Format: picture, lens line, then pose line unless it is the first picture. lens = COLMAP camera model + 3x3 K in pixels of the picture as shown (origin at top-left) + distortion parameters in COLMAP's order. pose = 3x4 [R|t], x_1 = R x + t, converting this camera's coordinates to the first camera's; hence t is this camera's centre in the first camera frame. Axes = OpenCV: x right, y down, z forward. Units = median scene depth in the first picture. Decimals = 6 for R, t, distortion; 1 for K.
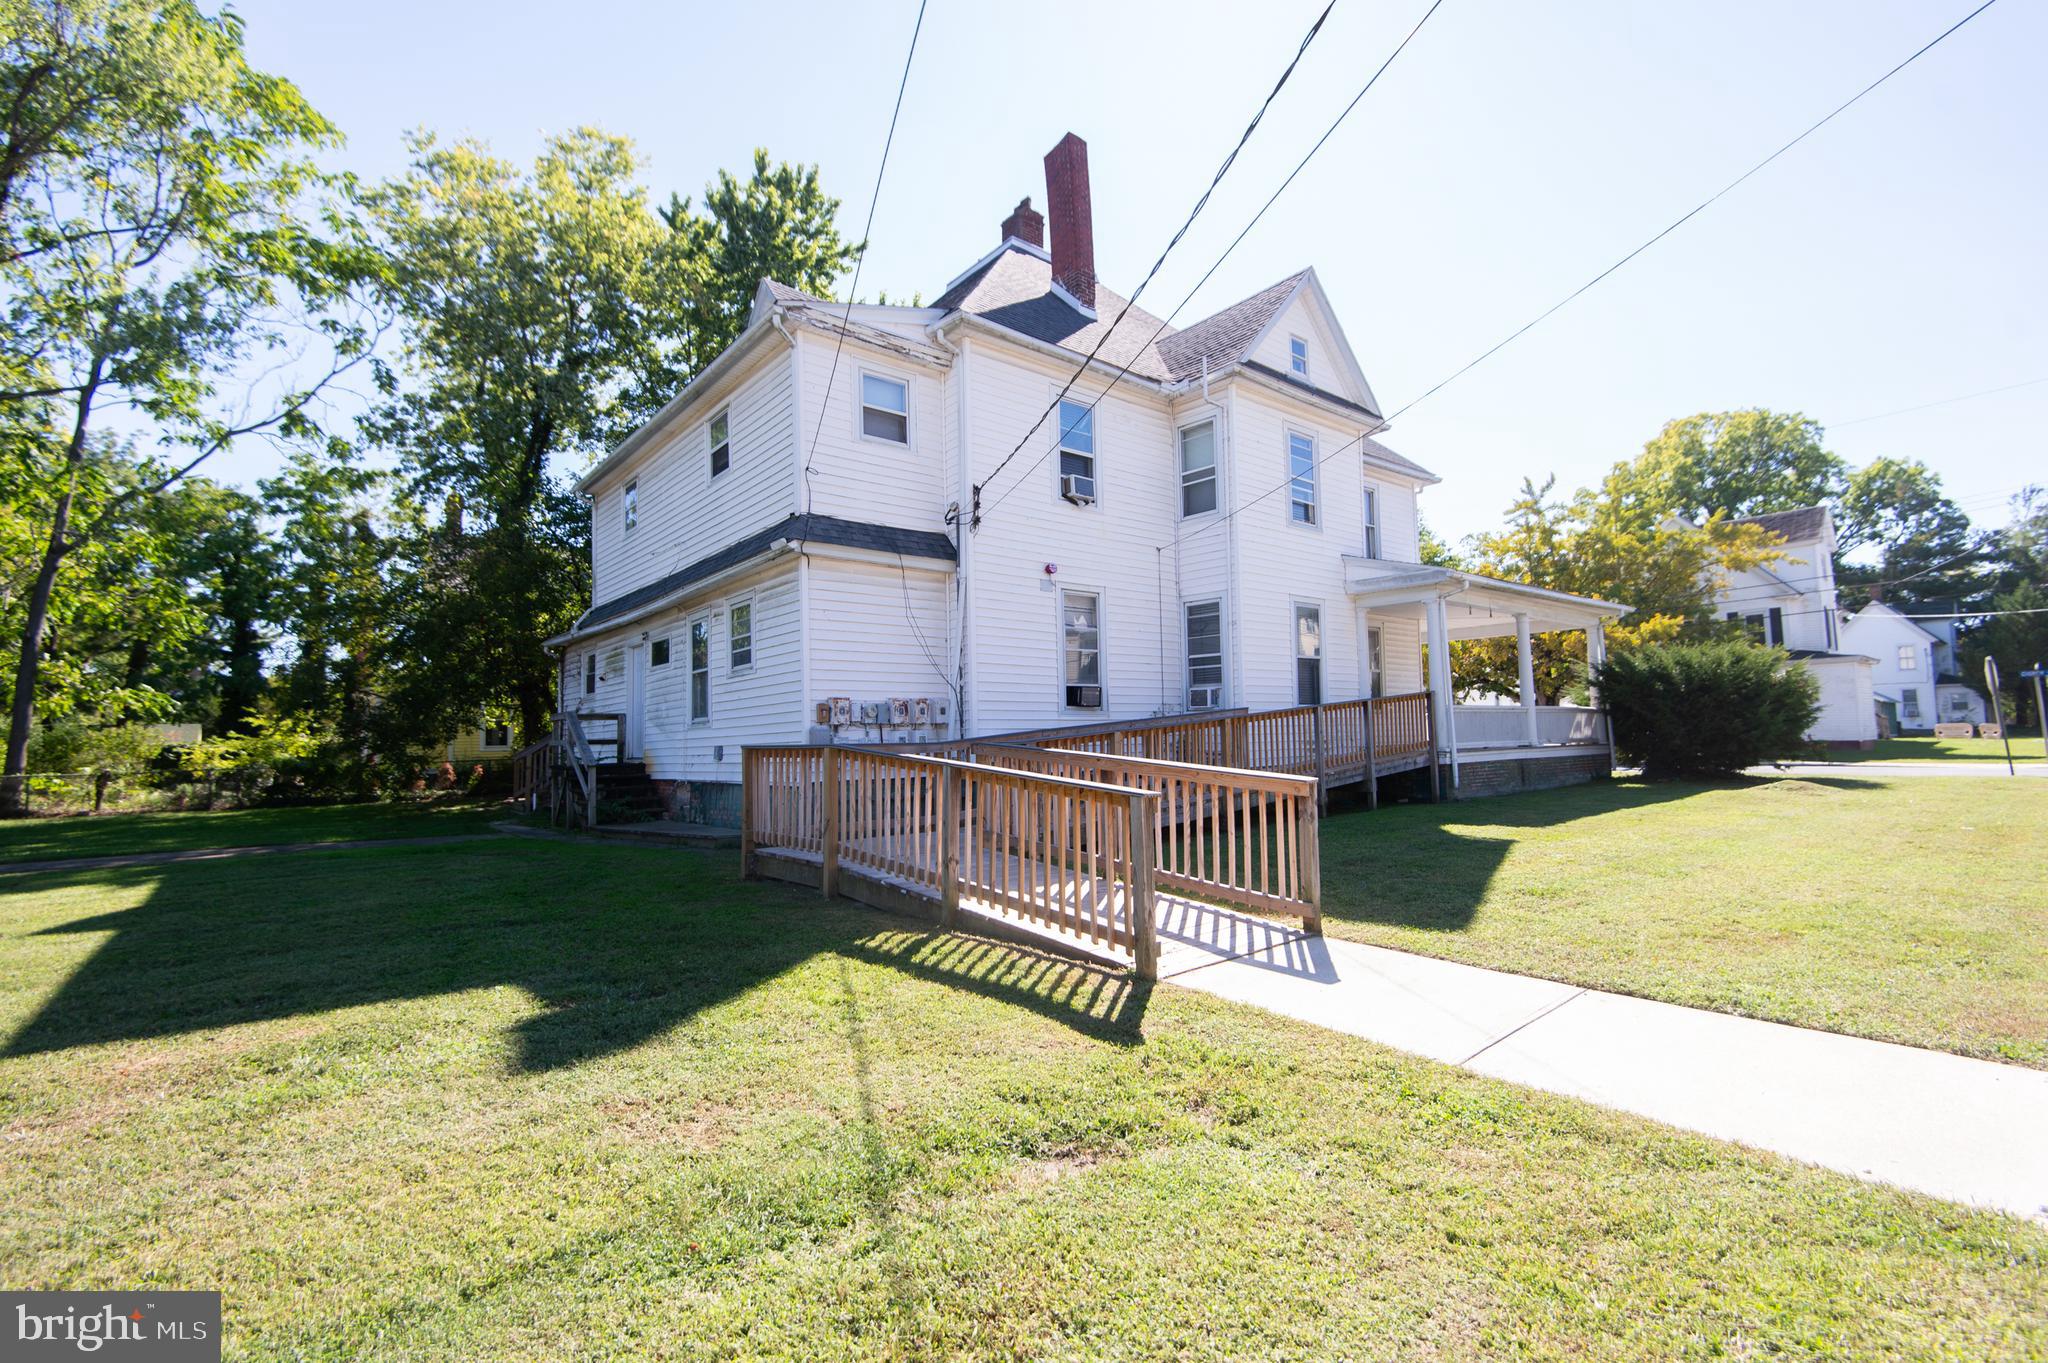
lens RADIAL K [[949.2, 0, 1024.0], [0, 949.2, 681.5], [0, 0, 1]] dist [-0.051830, 0.027834]
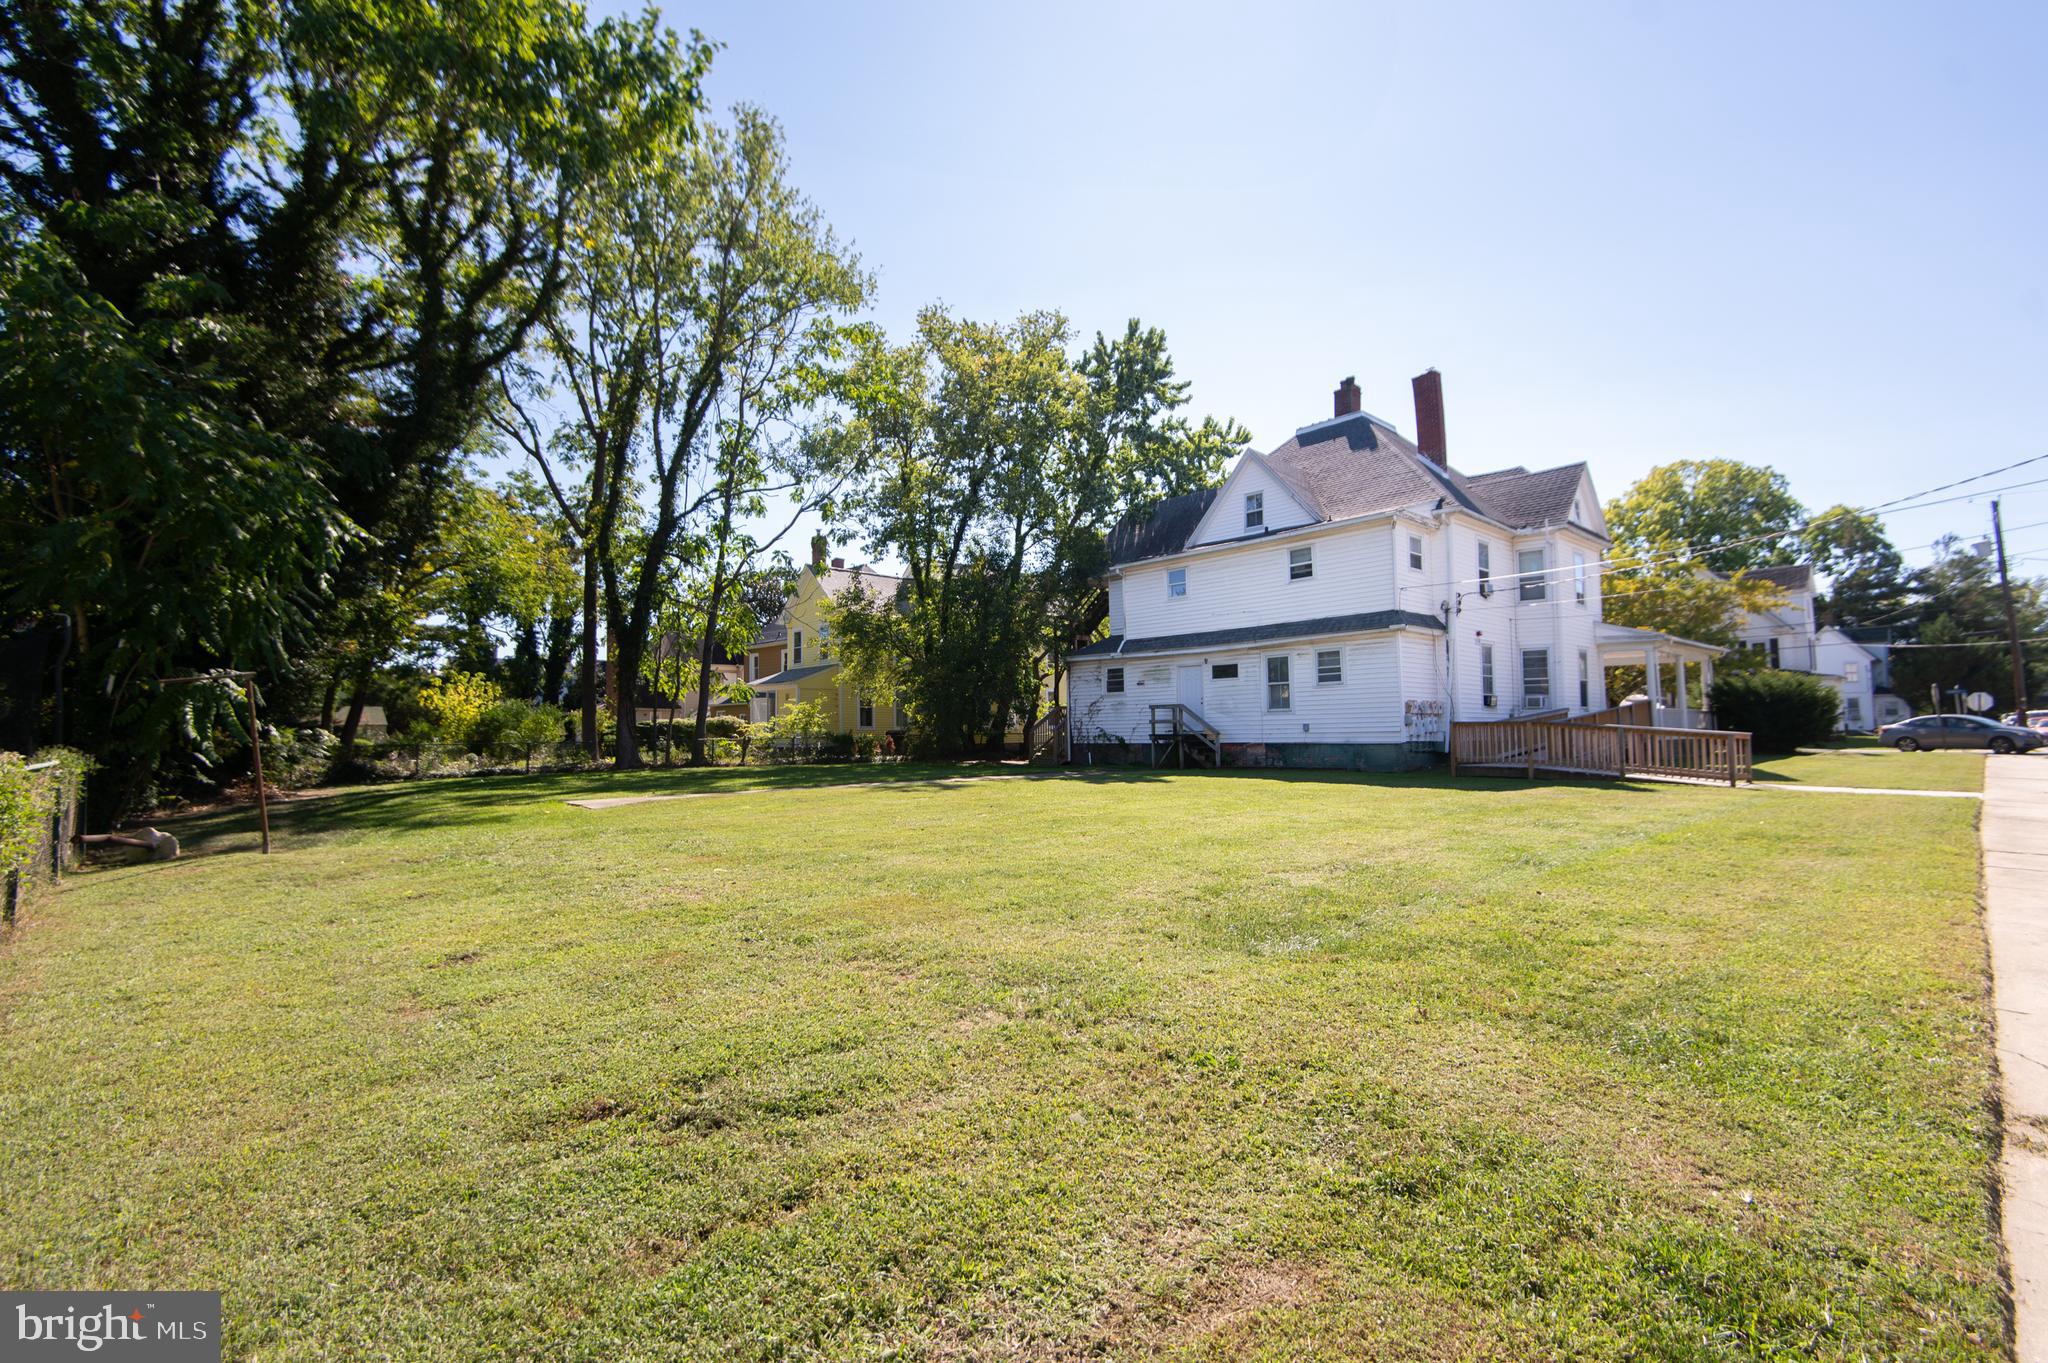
lens RADIAL K [[930.0, 0, 1024.0], [0, 930.0, 681.5], [0, 0, 1]] dist [0.000410, 0.000009]
pose [[0.998563, 0.016144, 0.051093, -0.809261], [-0.016546, 0.999835, 0.007445, -0.018010], [-0.050964, -0.008280, 0.998666, -0.690691]]
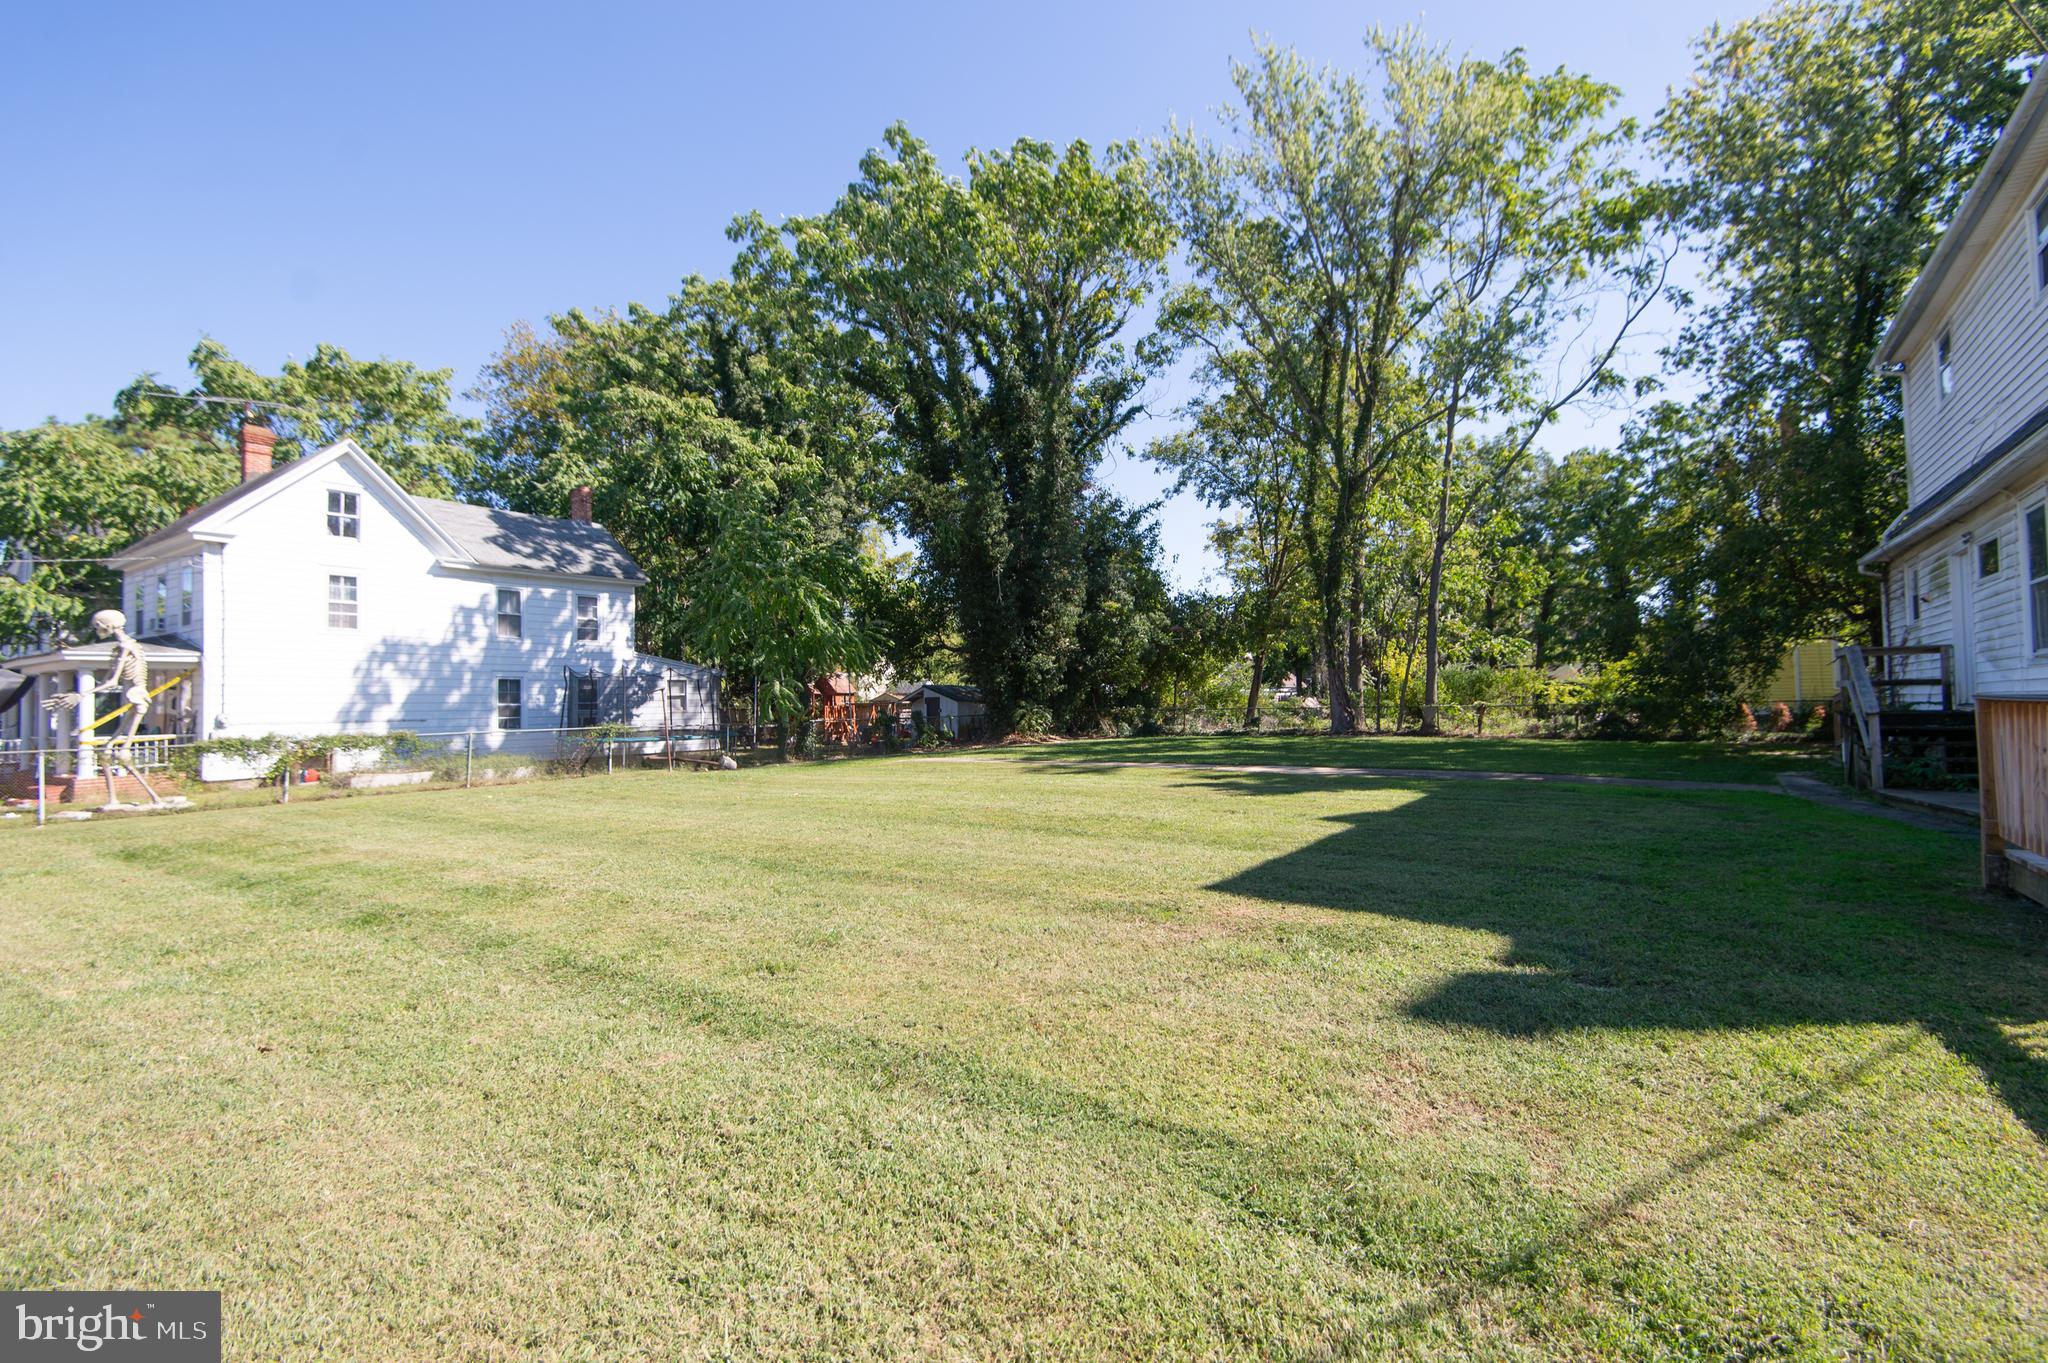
lens RADIAL K [[932.7, 0, 1023.0], [0, 932.7, 654.2], [0, 0, 1]] dist [-0.000634, 0.000003]
pose [[0.212932, -0.024631, -0.976757, 0.107761], [0.066812, 0.997709, -0.010594, 0.000297], [0.974780, -0.063003, 0.214090, 0.096187]]
